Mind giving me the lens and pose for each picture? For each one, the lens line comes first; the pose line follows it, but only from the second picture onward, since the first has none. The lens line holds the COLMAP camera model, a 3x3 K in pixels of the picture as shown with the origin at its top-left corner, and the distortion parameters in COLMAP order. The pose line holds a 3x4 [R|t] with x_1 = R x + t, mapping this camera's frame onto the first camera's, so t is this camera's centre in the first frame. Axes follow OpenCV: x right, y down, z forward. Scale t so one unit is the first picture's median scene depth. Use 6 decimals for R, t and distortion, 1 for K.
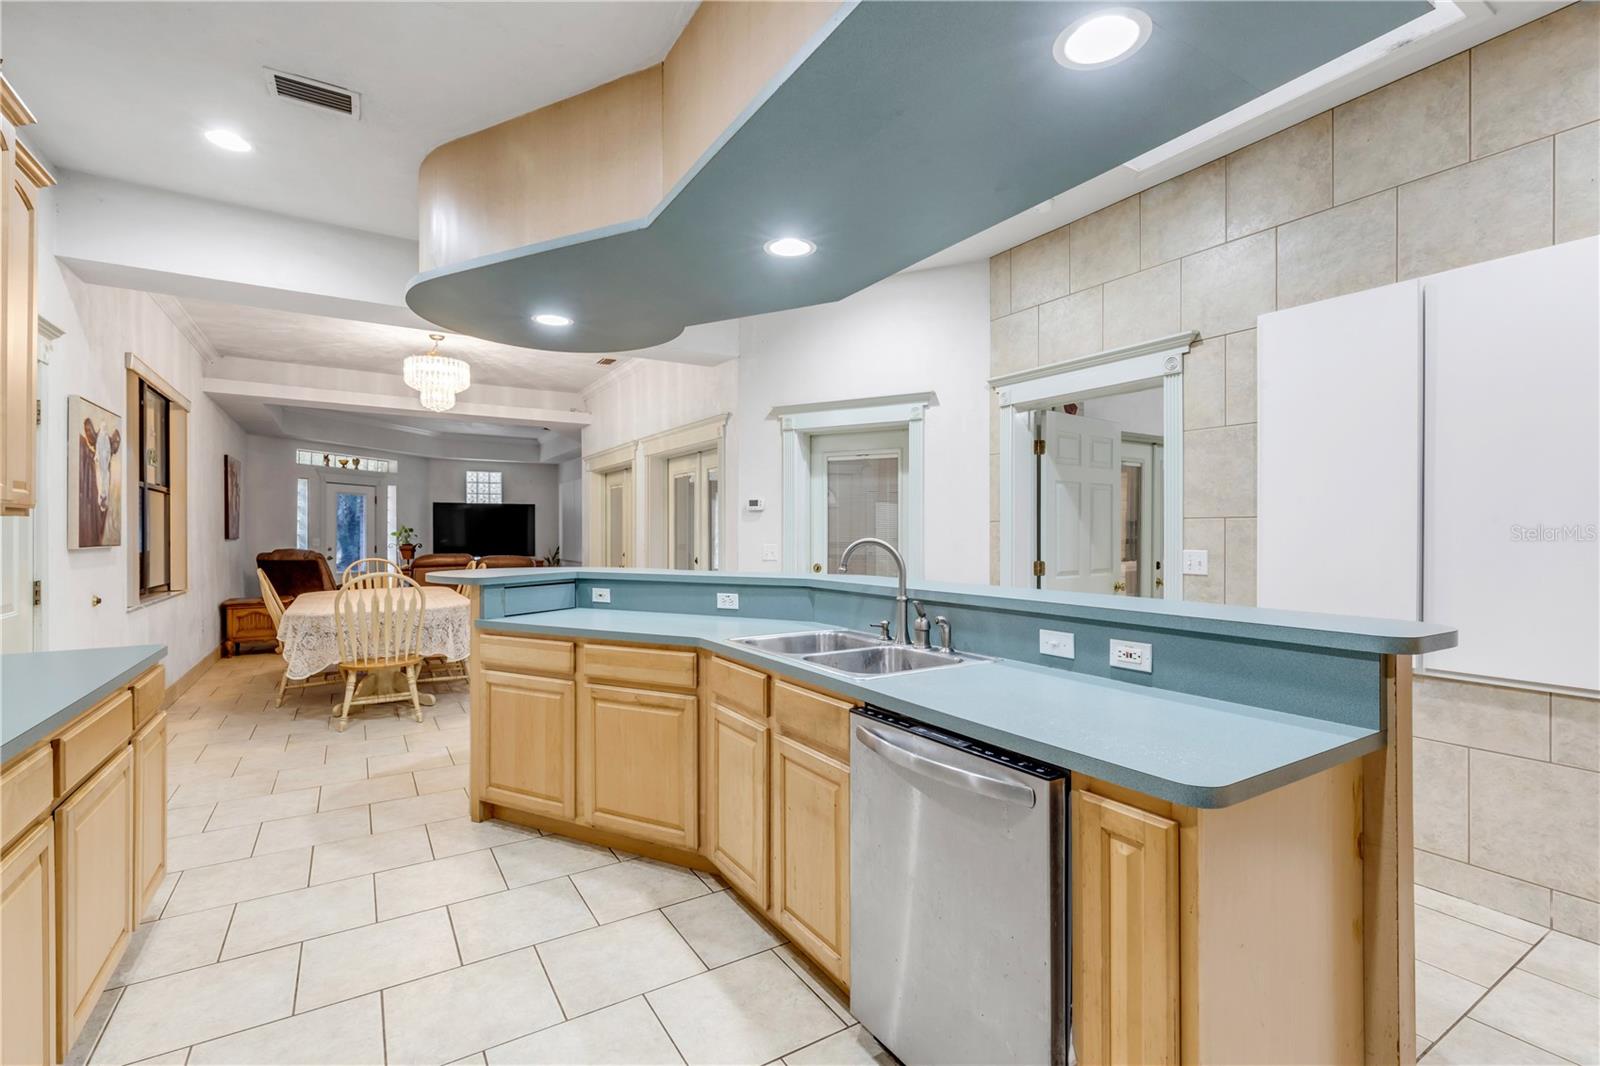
lens RADIAL K [[715.3, 0, 800.0], [0, 715.3, 533.0], [0, 0, 1]] dist [0.009826, -0.000558]
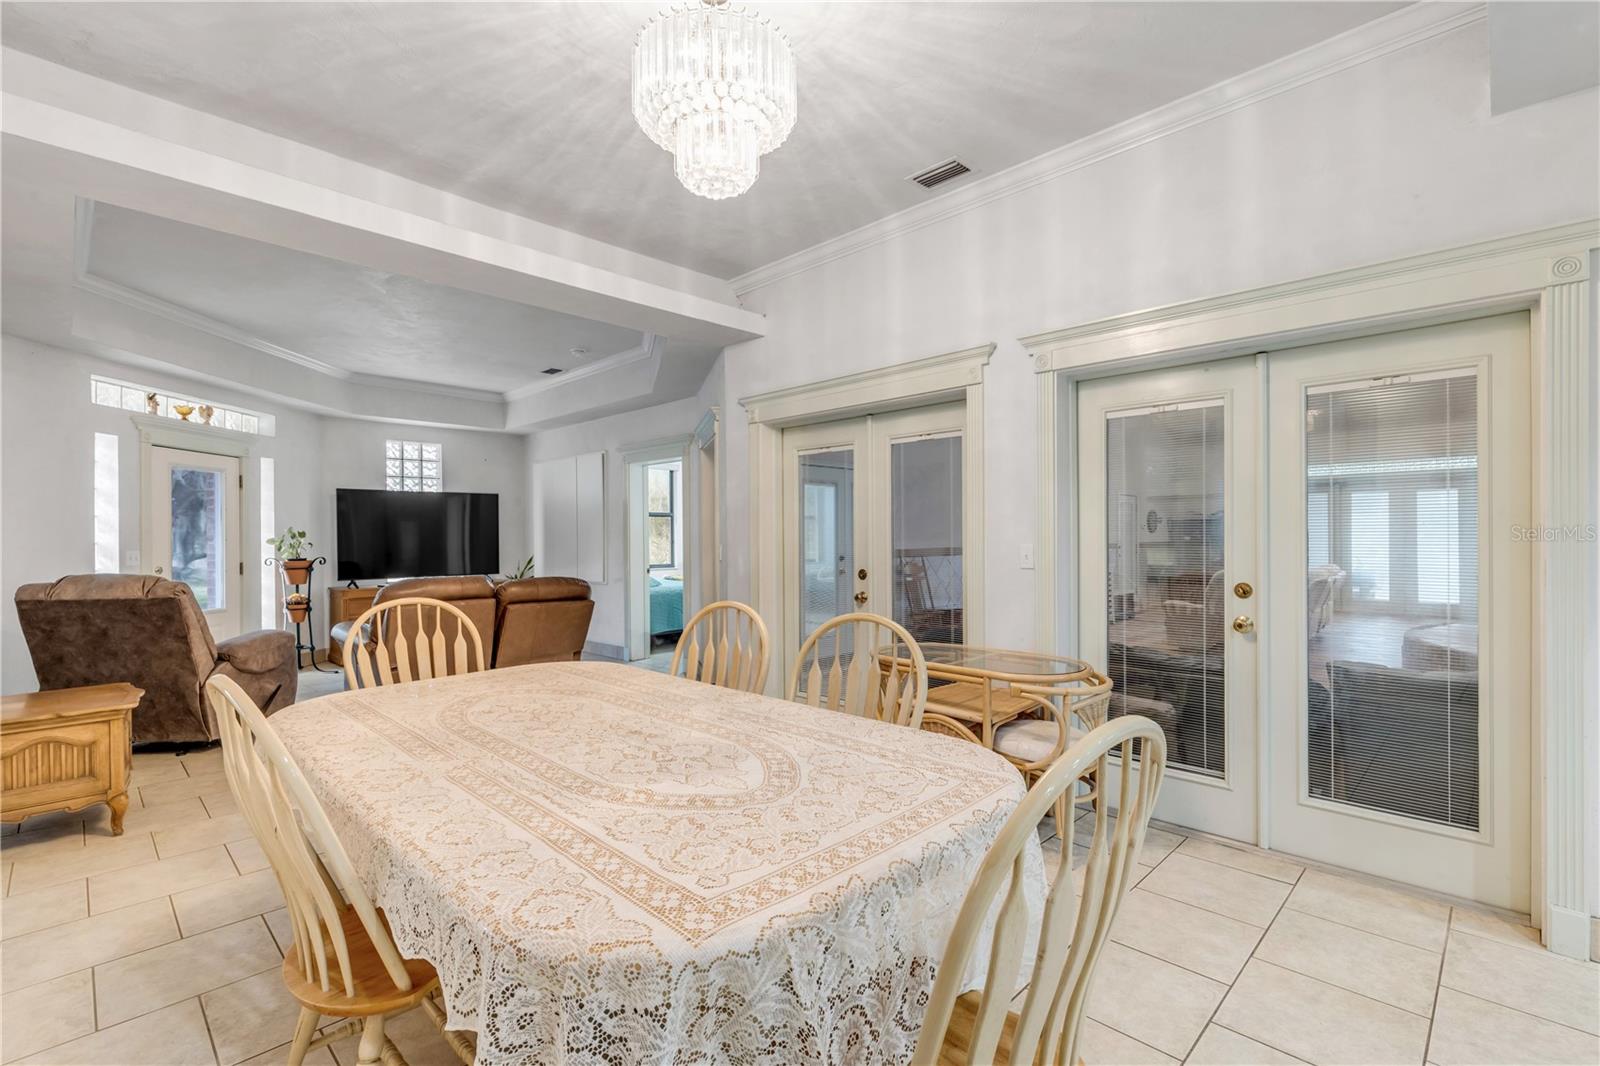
lens RADIAL K [[715.3, 0, 800.0], [0, 715.3, 533.0], [0, 0, 1]] dist [0.009826, -0.000558]
pose [[0.971937, -0.008238, 0.235097, -0.286518], [0.009383, 0.999949, -0.003749, 0.000812], [-0.235054, 0.005850, 0.971965, 0.332443]]
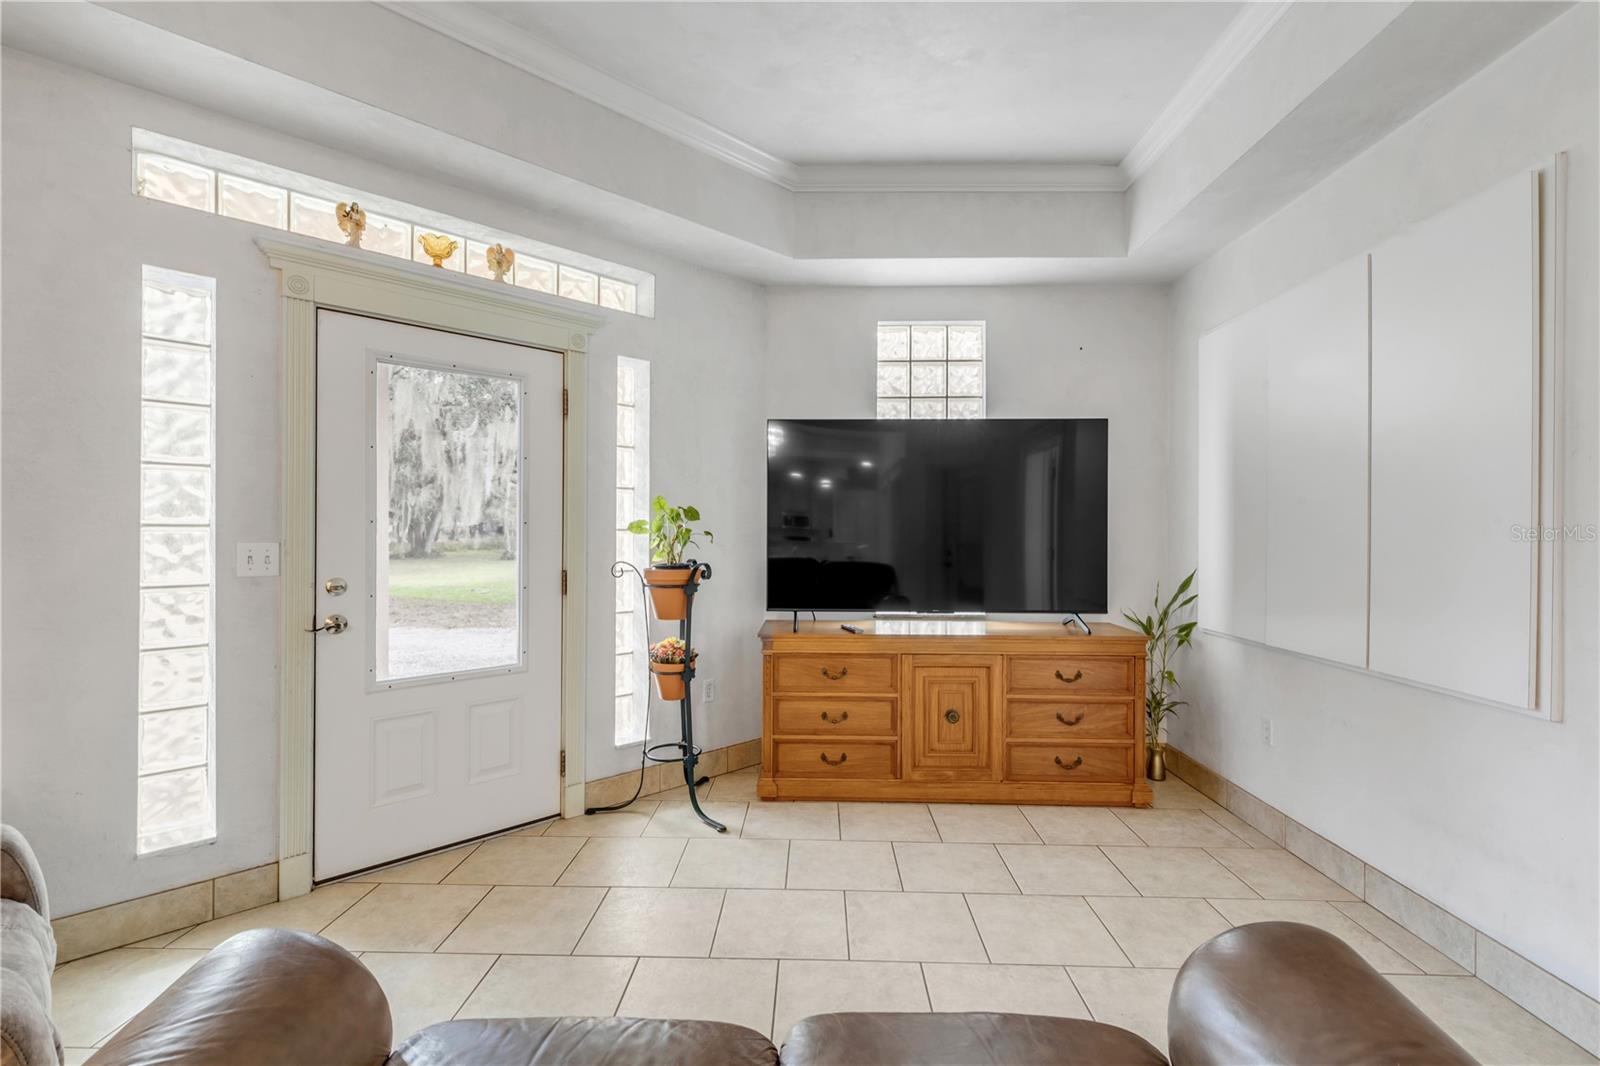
lens RADIAL K [[715.3, 0, 800.0], [0, 715.3, 533.0], [0, 0, 1]] dist [0.009826, -0.000558]
pose [[0.830722, 0.002395, -0.556682, -0.354234], [-0.000841, 0.999995, 0.003048, 0.002757], [0.556686, -0.002064, 0.830720, 0.799879]]
